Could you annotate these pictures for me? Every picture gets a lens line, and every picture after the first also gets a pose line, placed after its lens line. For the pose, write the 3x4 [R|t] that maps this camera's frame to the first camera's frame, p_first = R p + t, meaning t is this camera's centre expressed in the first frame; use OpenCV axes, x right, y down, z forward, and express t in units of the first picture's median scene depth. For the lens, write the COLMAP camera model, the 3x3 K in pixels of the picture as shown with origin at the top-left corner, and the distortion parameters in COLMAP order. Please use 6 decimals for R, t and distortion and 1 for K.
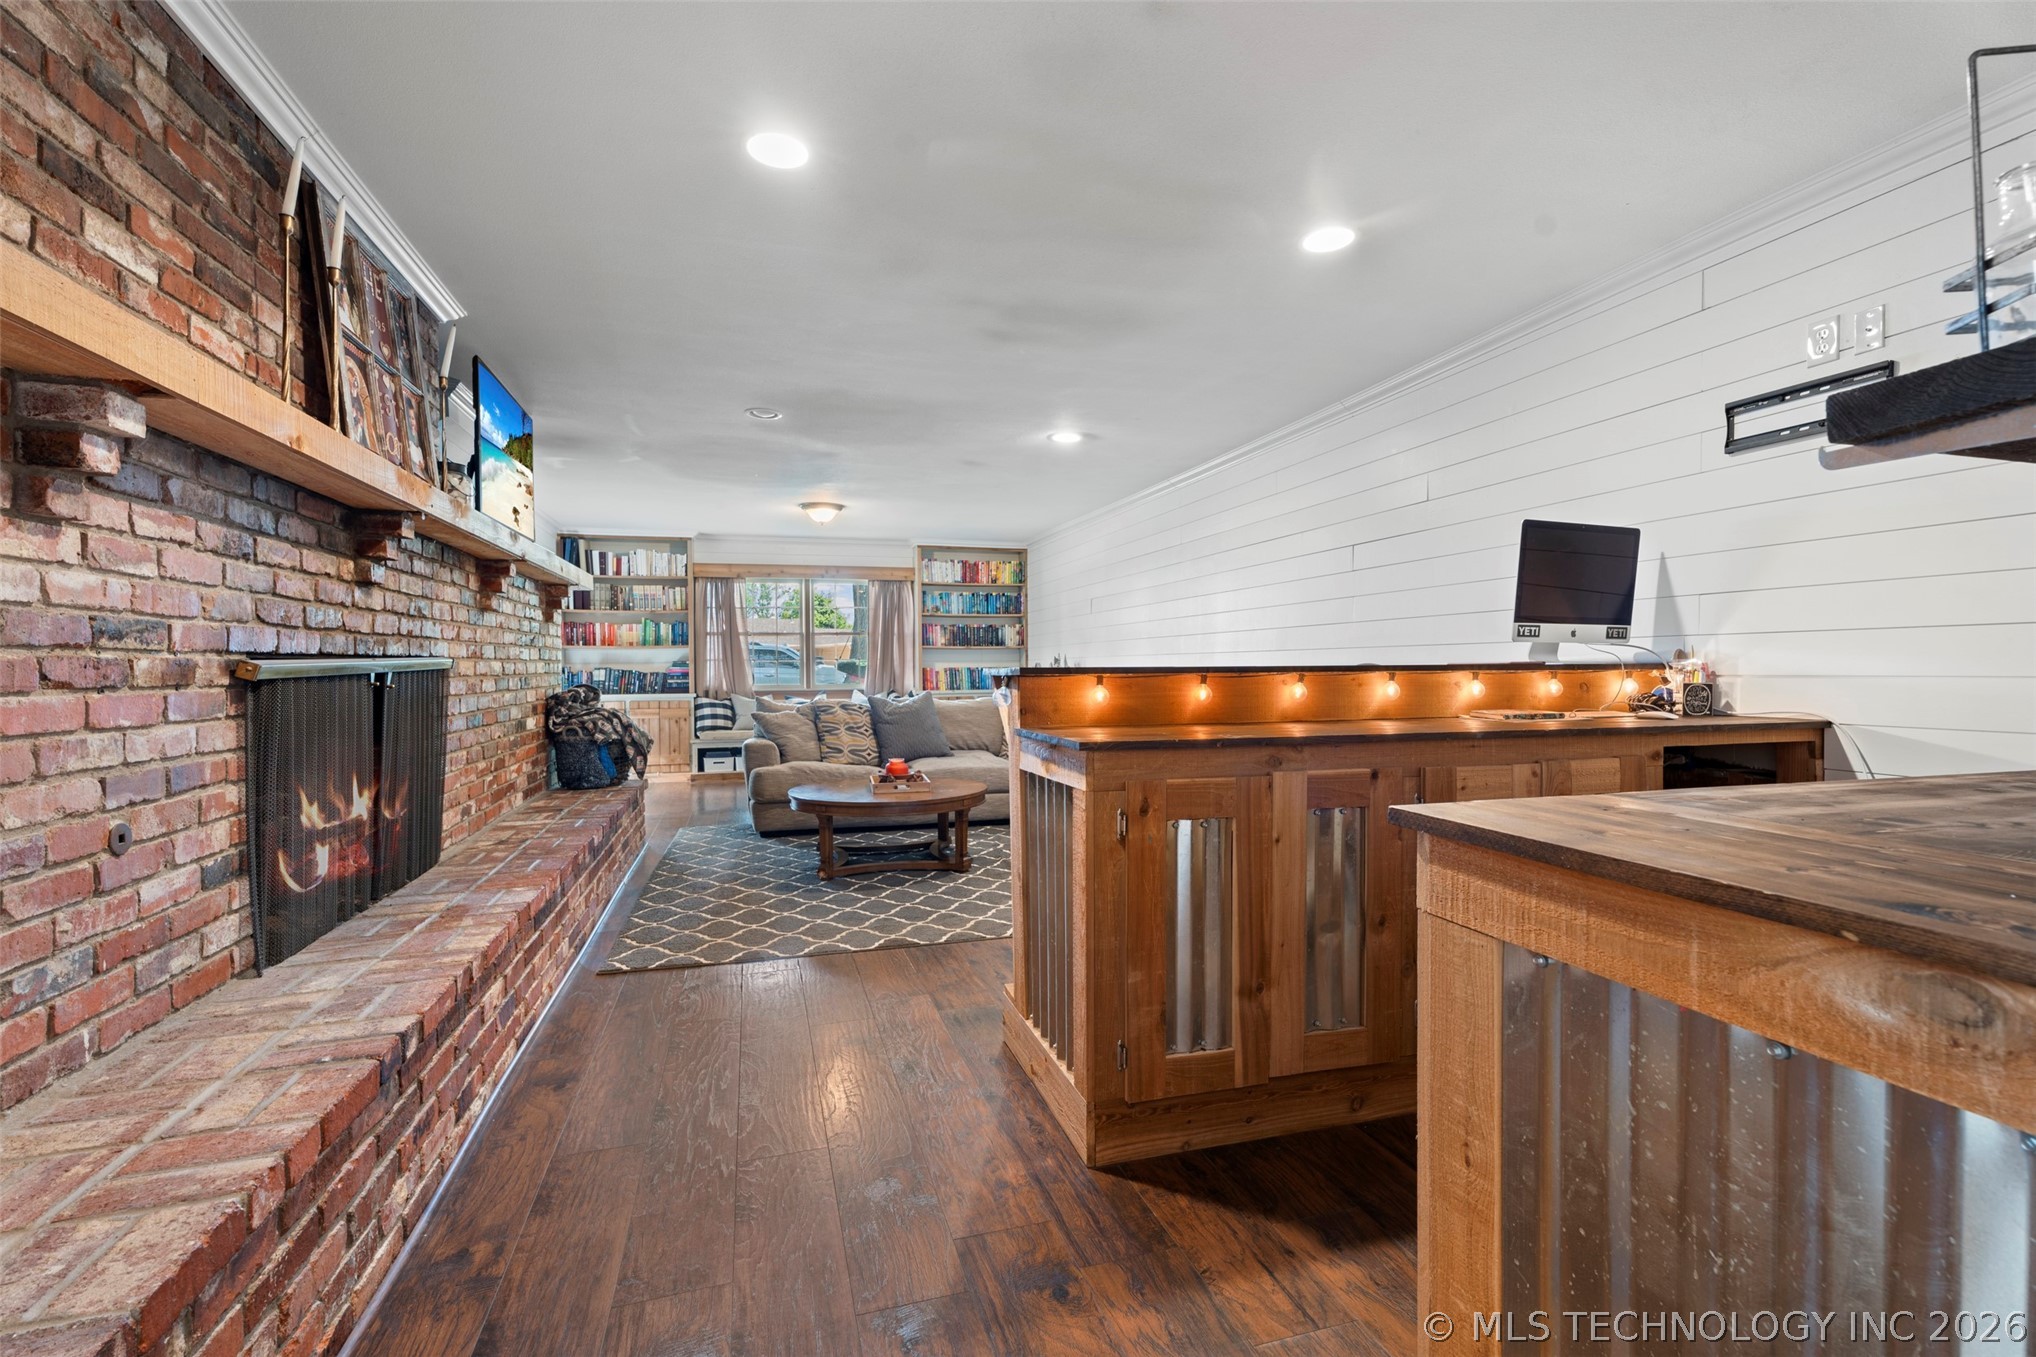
lens RADIAL K [[906.0, 0, 1030.4], [0, 906.0, 680.6], [0, 0, 1]] dist [0.003500, 0.000119]
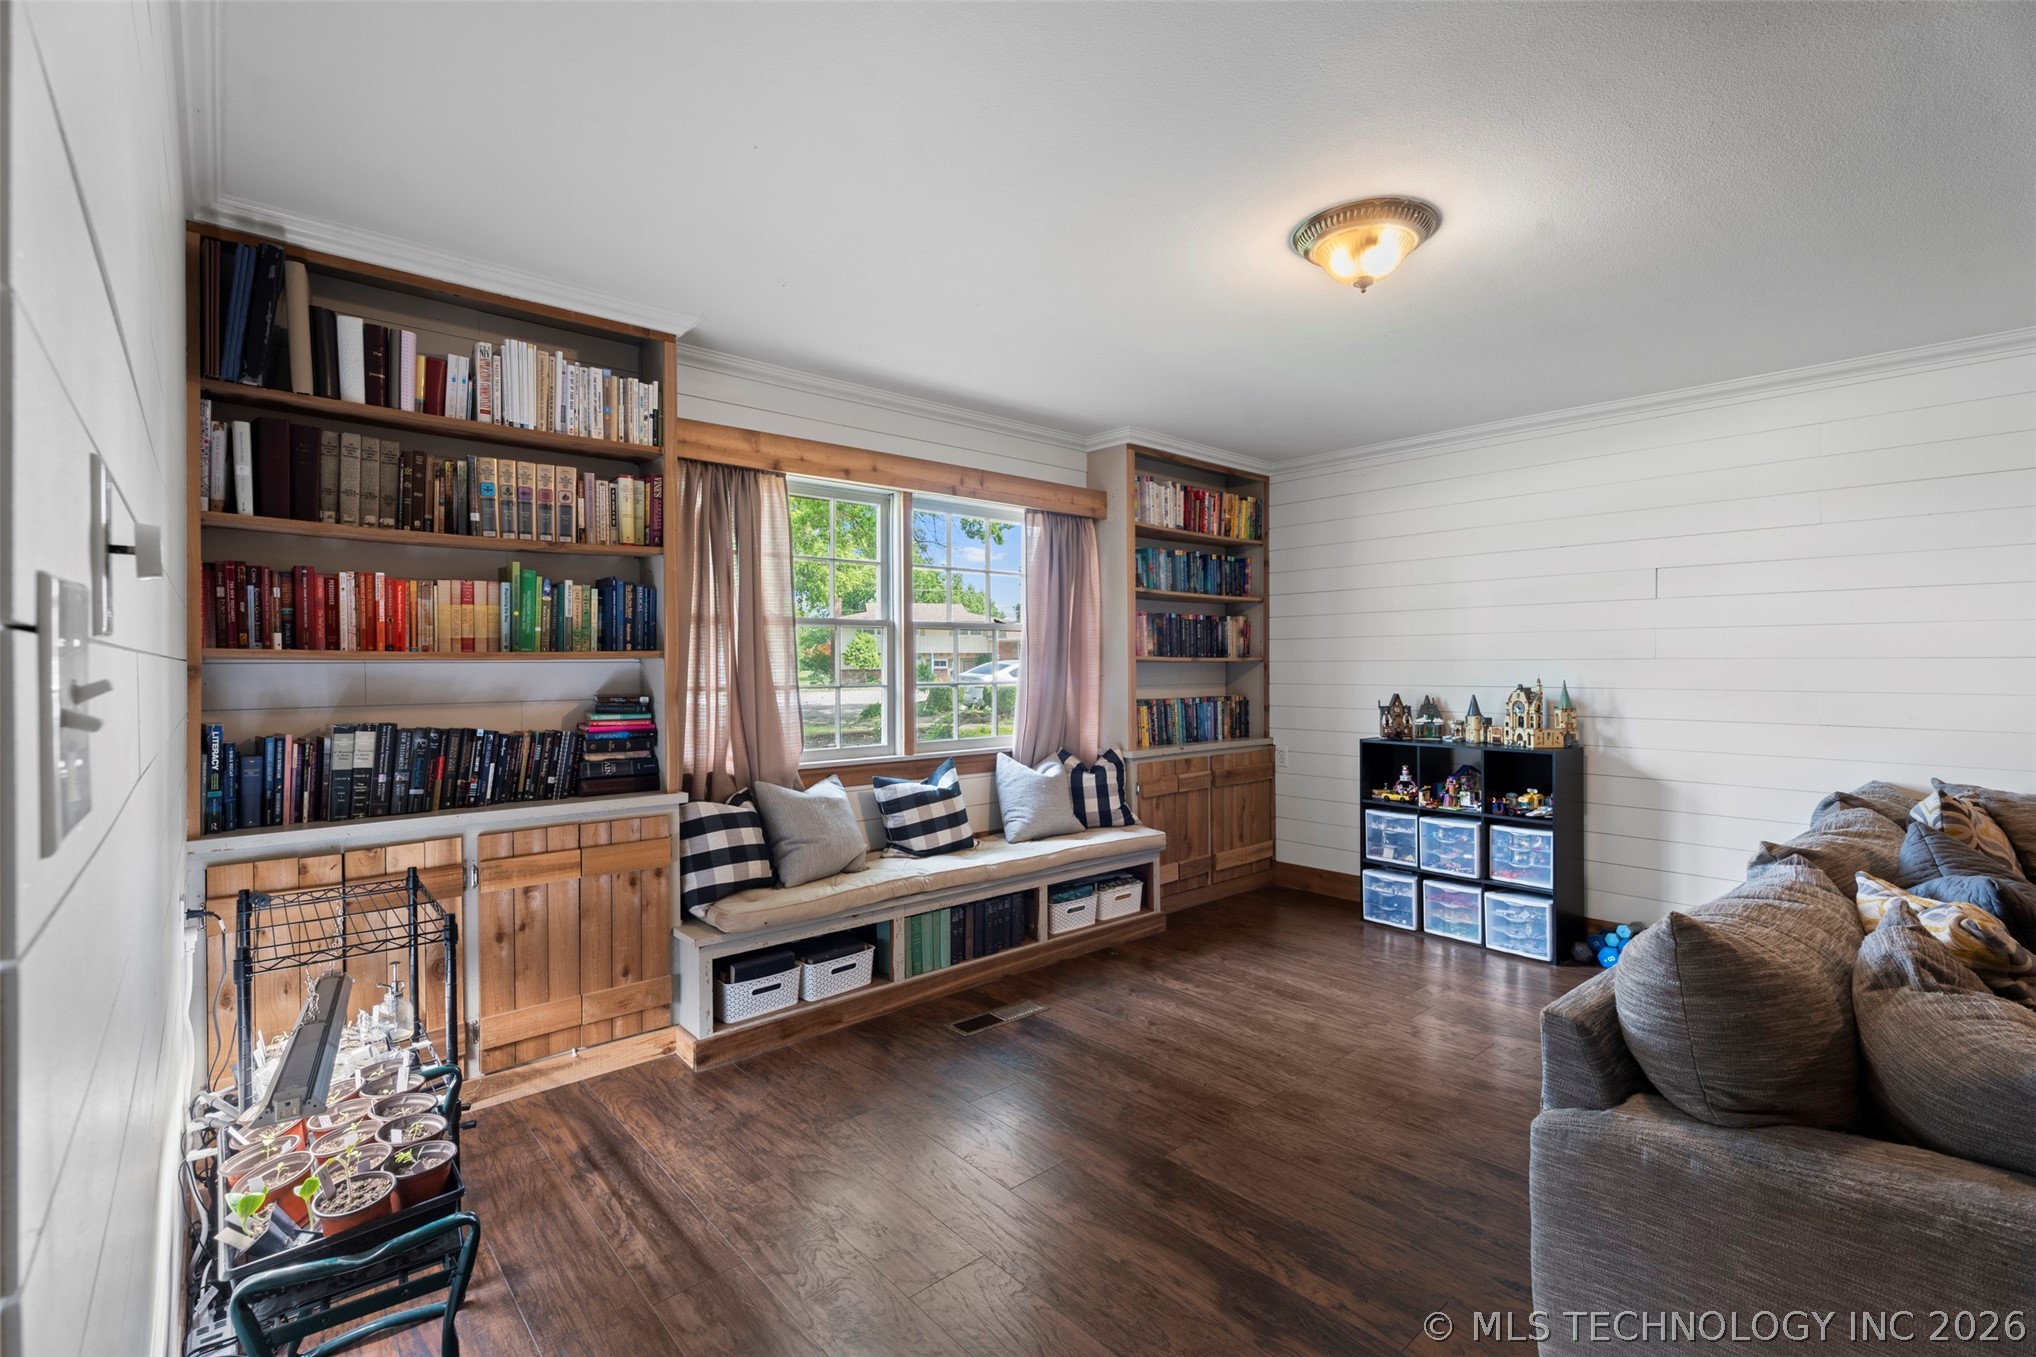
lens RADIAL K [[906.0, 0, 1030.4], [0, 906.0, 680.6], [0, 0, 1]] dist [0.003500, 0.000119]
pose [[0.906539, -0.000338, 0.422123, -0.395019], [-0.002217, 0.999982, 0.005562, -0.030133], [-0.422117, -0.005978, 0.906522, 0.633295]]
